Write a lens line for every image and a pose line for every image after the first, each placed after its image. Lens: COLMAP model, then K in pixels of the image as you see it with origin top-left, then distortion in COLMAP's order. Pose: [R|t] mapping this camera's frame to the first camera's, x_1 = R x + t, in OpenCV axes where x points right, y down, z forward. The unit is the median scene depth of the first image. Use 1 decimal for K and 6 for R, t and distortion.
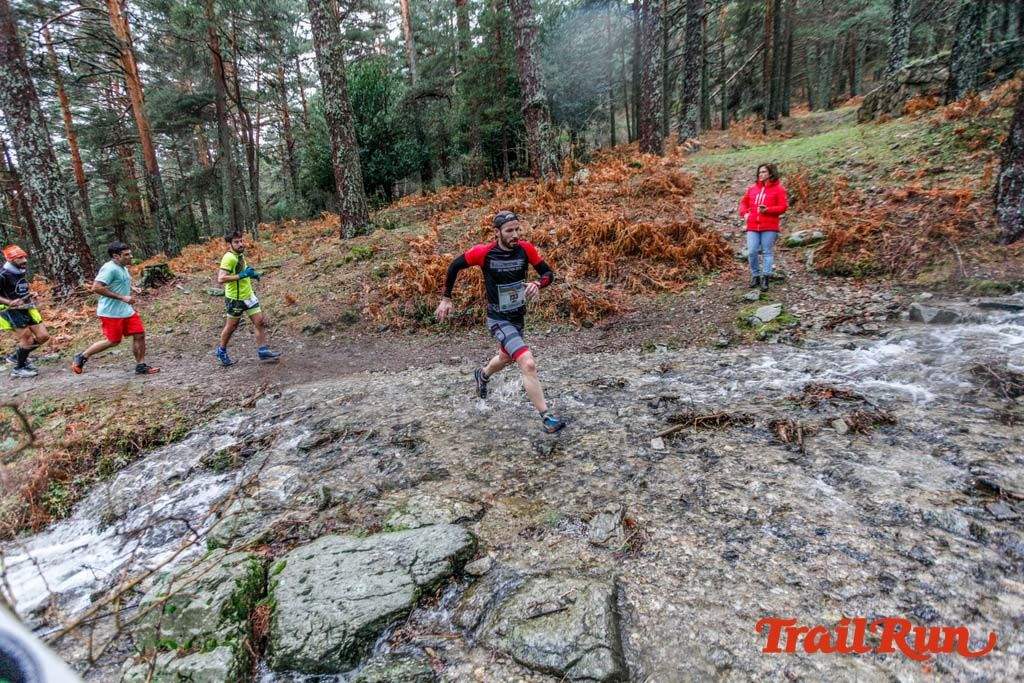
lens RADIAL K [[491.7, 0, 498.2], [0, 491.7, 345.3], [0, 0, 1]] dist [-0.046762, 0.028729]
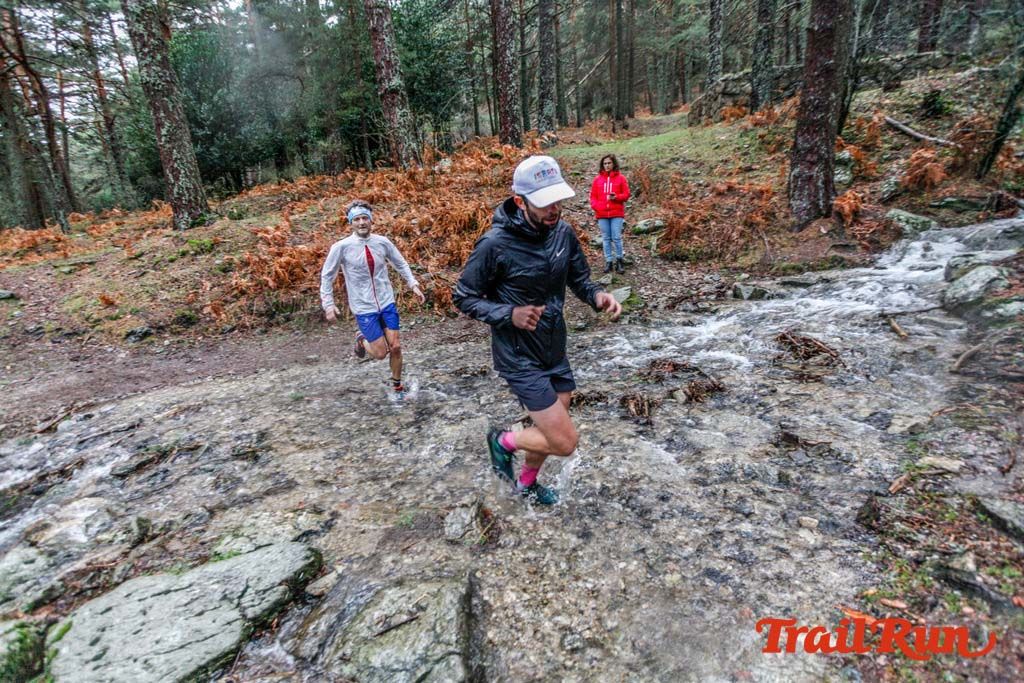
lens RADIAL K [[494.5, 0, 498.5], [0, 494.5, 344.2], [0, 0, 1]] dist [-0.043280, 0.030927]
pose [[0.967885, -0.057368, 0.244762, 0.021592], [0.054913, 0.998349, 0.016849, 0.004950], [-0.245324, -0.002867, 0.969437, 0.012576]]
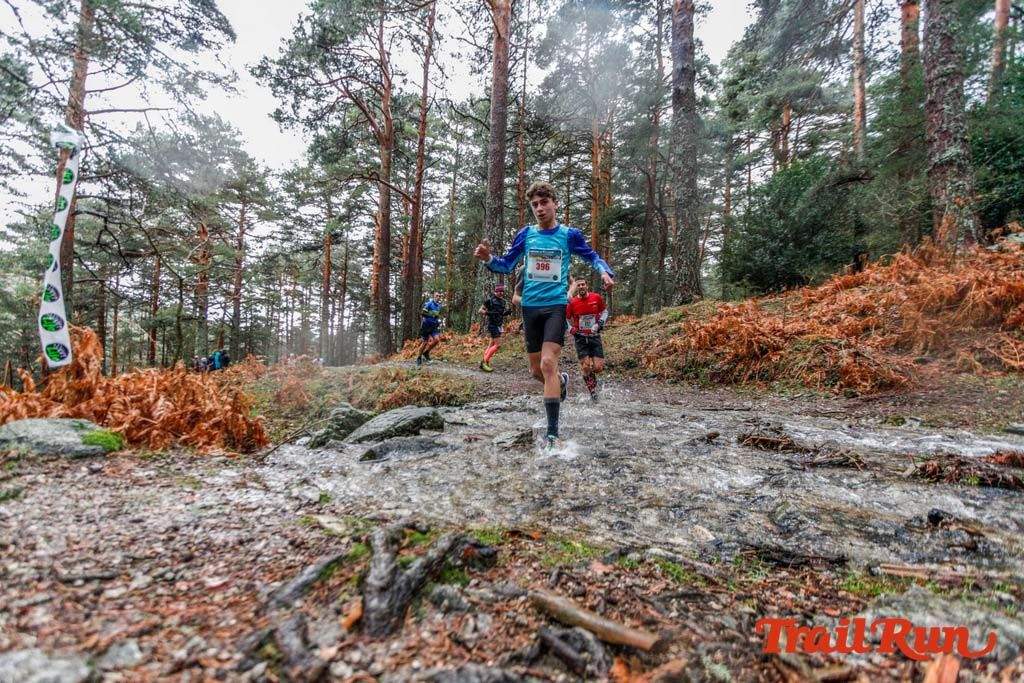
lens RADIAL K [[493.9, 0, 499.0], [0, 493.9, 344.4], [0, 0, 1]] dist [-0.042882, 0.030460]
pose [[0.655948, 0.090460, -0.749366, 0.348529], [-0.246967, 0.963868, -0.099826, 0.089343], [0.713260, 0.250549, 0.654588, 0.035893]]
